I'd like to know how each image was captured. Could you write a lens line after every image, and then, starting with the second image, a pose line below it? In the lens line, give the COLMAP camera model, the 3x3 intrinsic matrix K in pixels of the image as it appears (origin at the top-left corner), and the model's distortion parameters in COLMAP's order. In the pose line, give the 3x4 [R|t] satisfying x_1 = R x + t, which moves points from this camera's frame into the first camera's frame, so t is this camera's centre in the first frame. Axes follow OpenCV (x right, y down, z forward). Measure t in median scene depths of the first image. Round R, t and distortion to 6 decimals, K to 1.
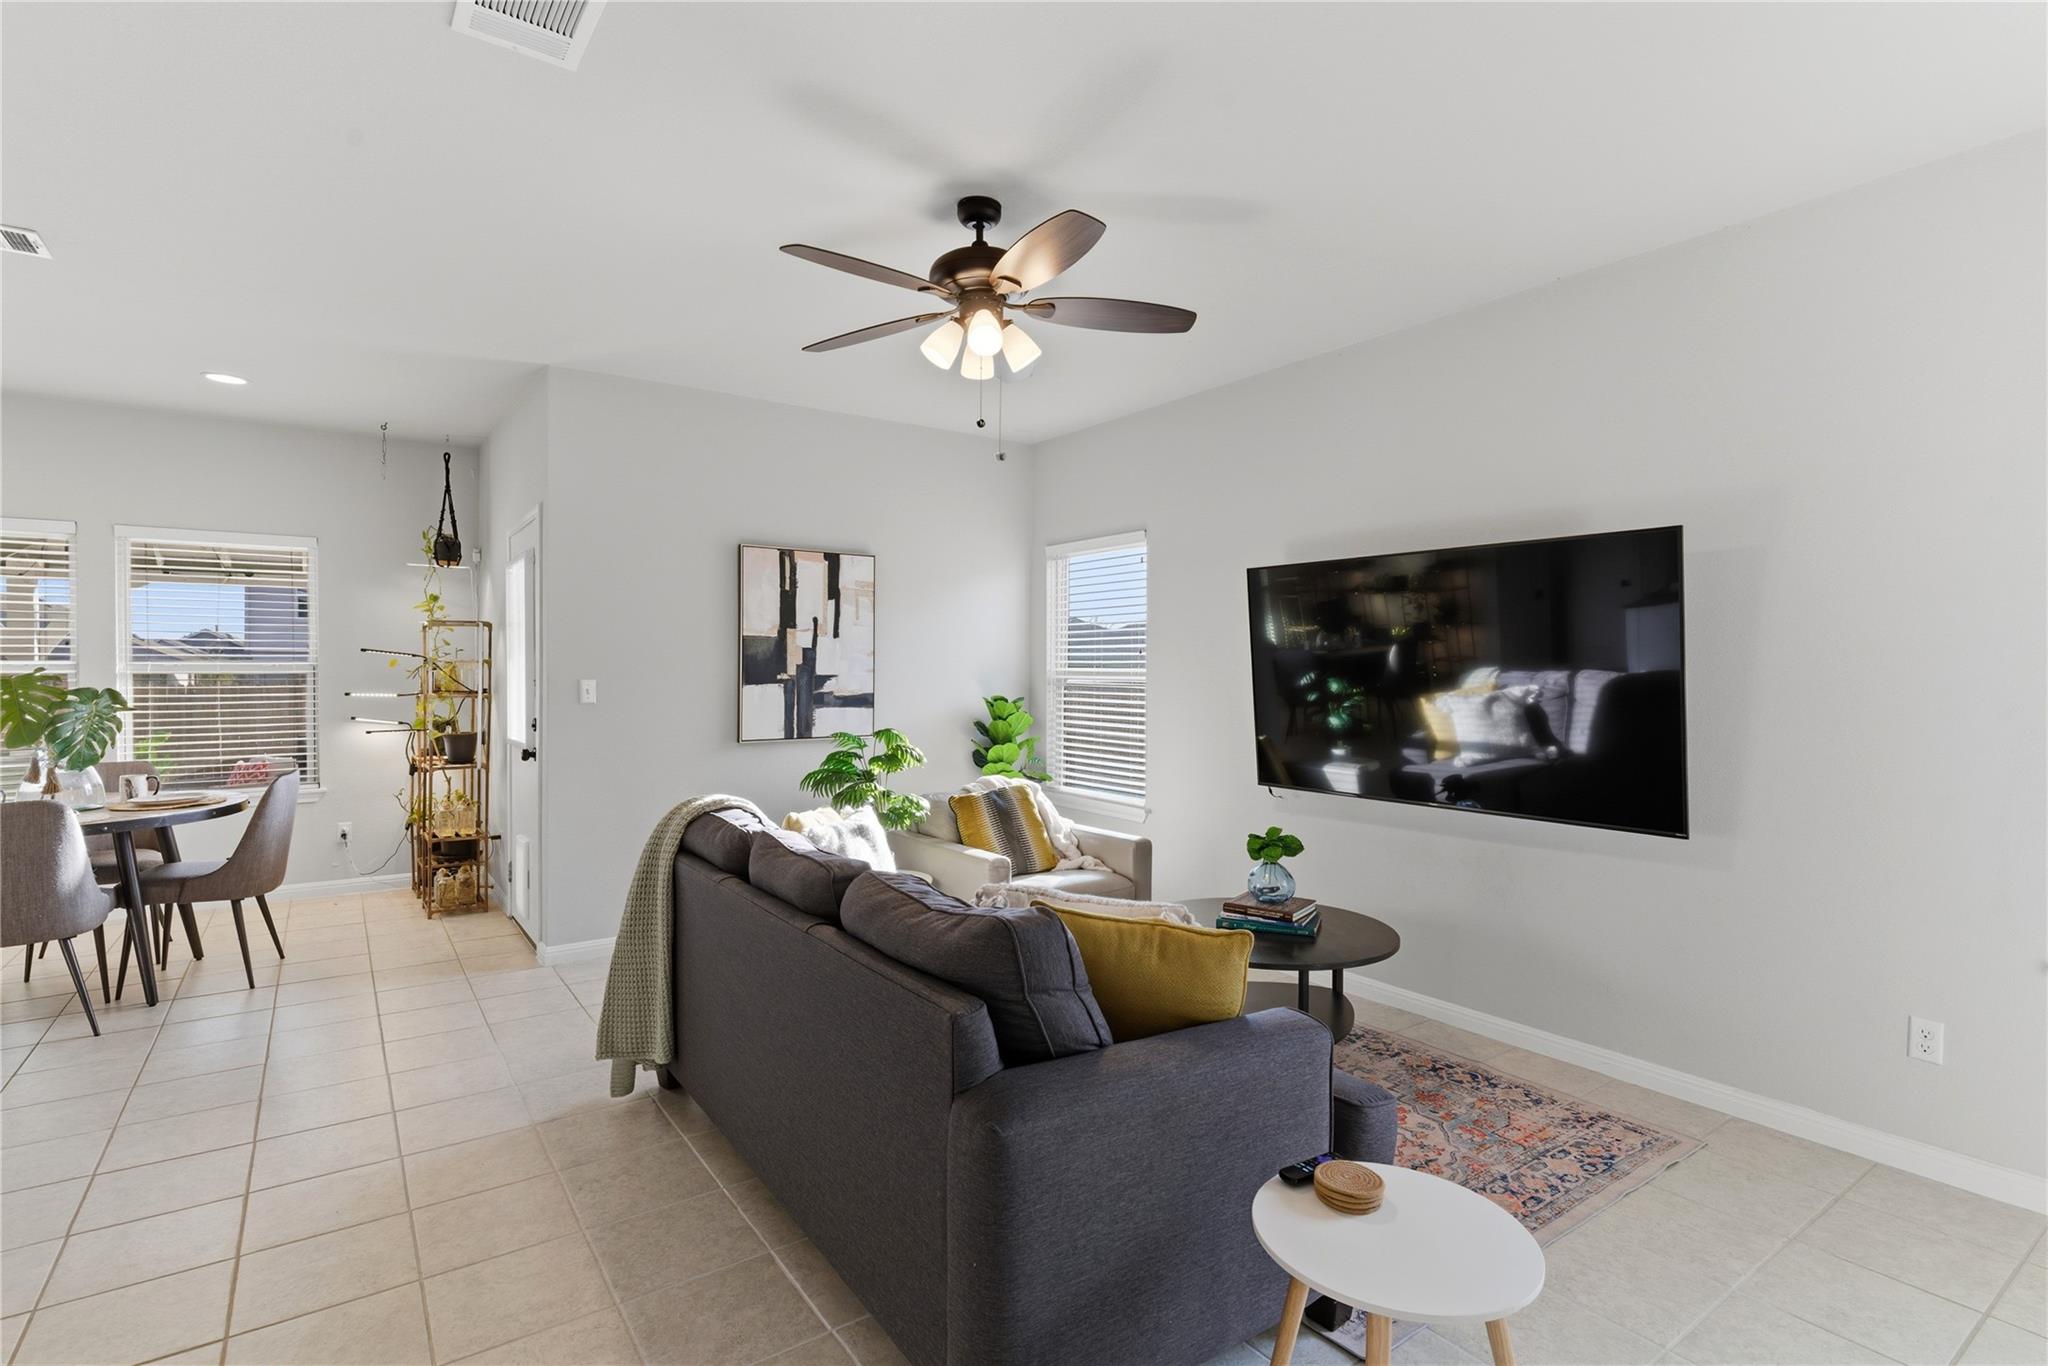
lens RADIAL K [[1000.4, 0, 1030.1], [0, 1000.4, 682.9], [0, 0, 1]] dist [-0.000522, -0.004664]
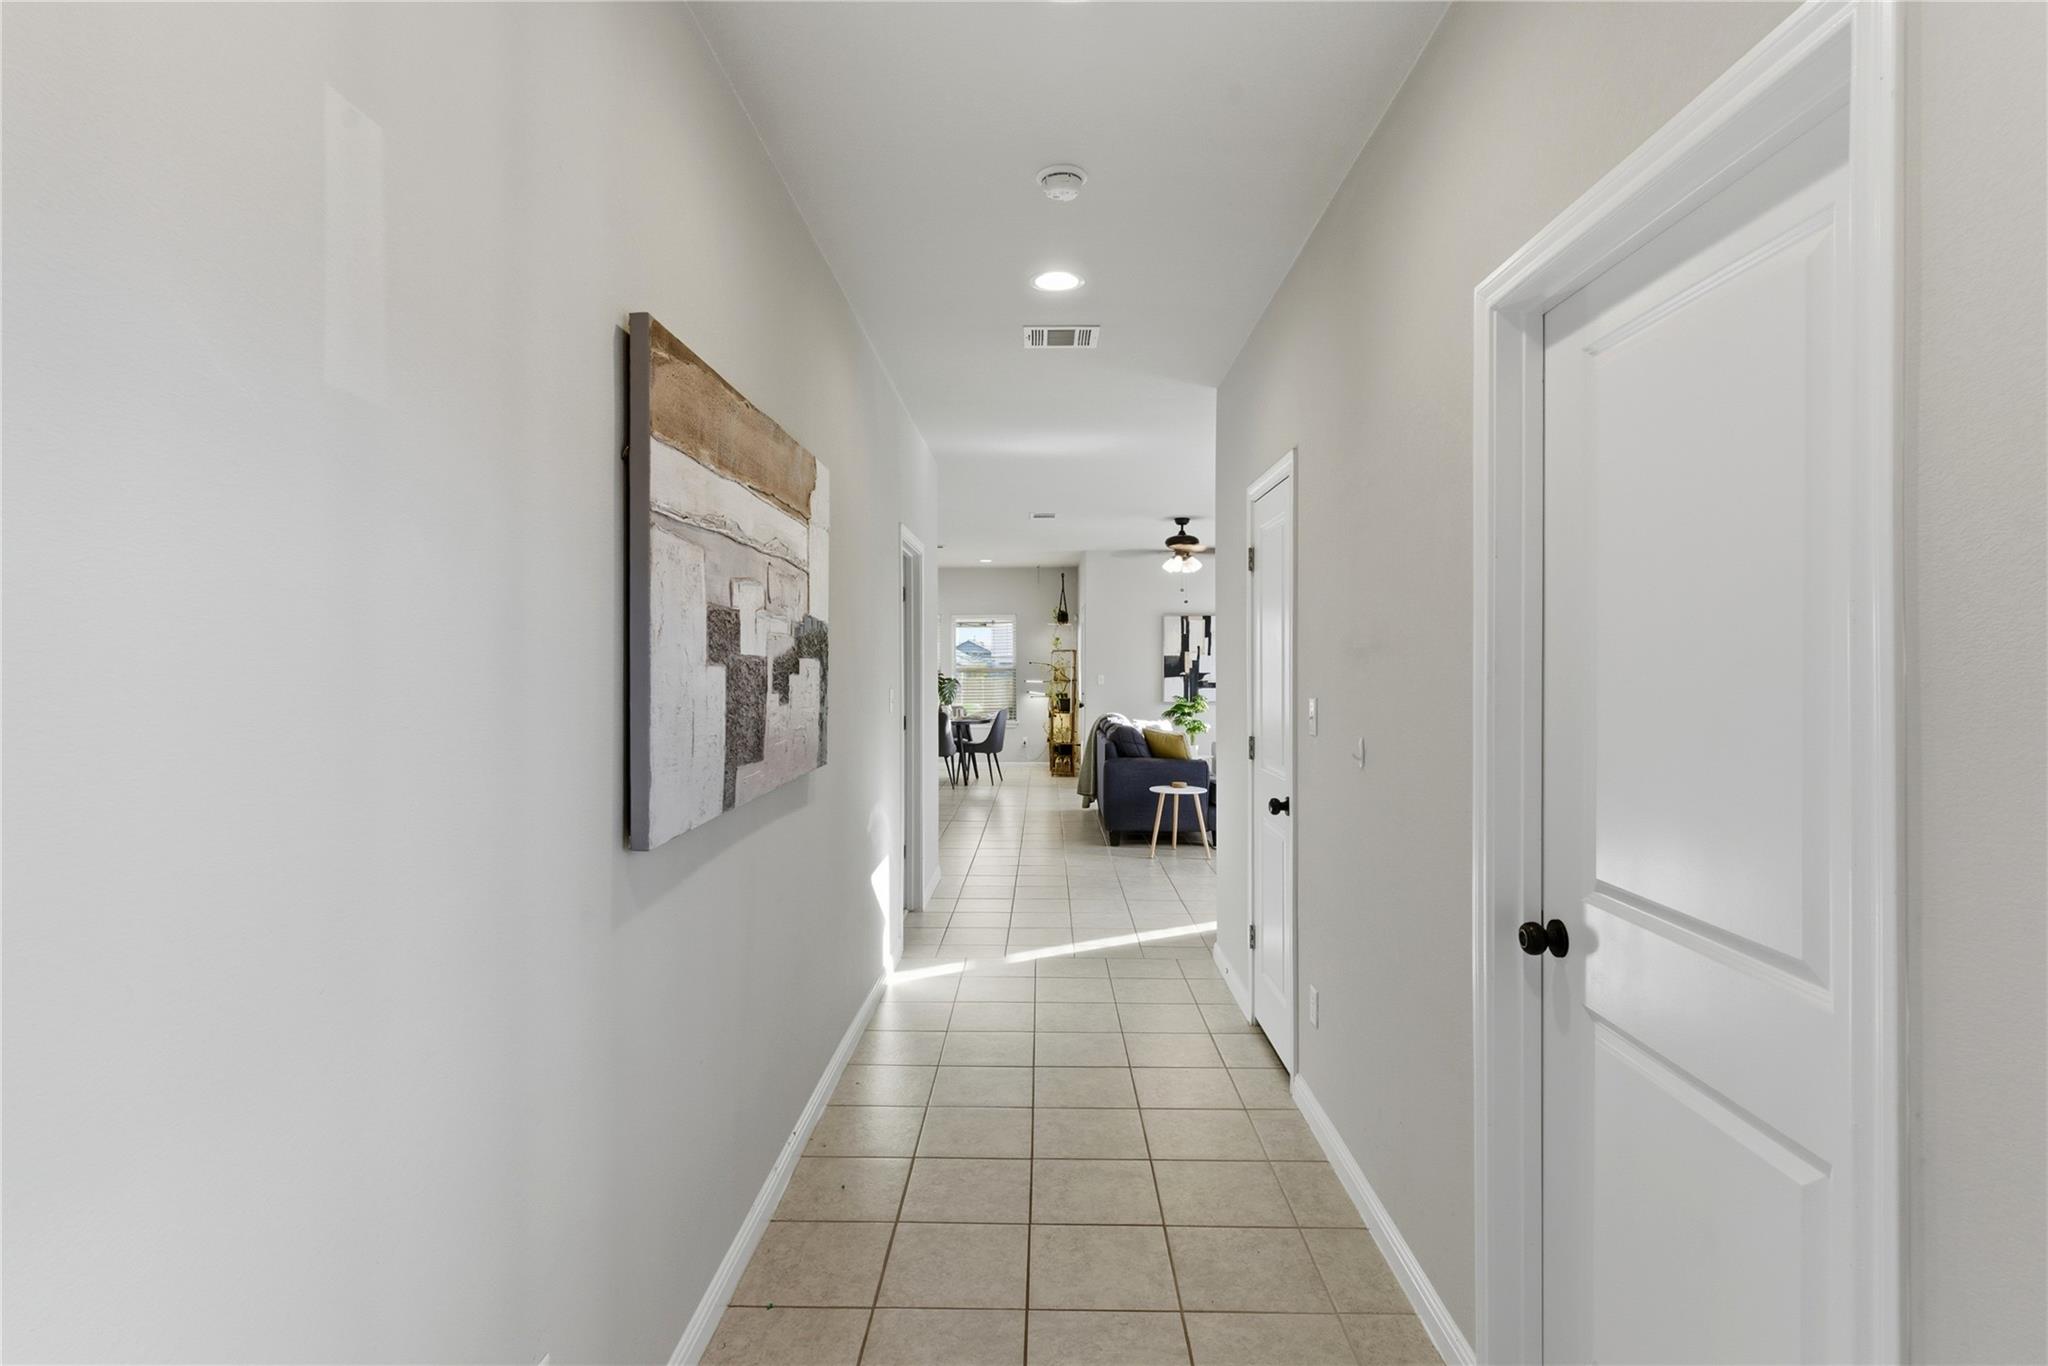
lens RADIAL K [[1000.4, 0, 1023.3], [0, 1000.4, 677.9], [0, 0, 1]] dist [-0.000522, -0.004664]
pose [[0.806341, -0.000627, -0.591451, 0.766853], [0.000069, 1.000000, -0.000967, 0.005317], [0.591451, 0.000739, 0.806340, -0.979722]]
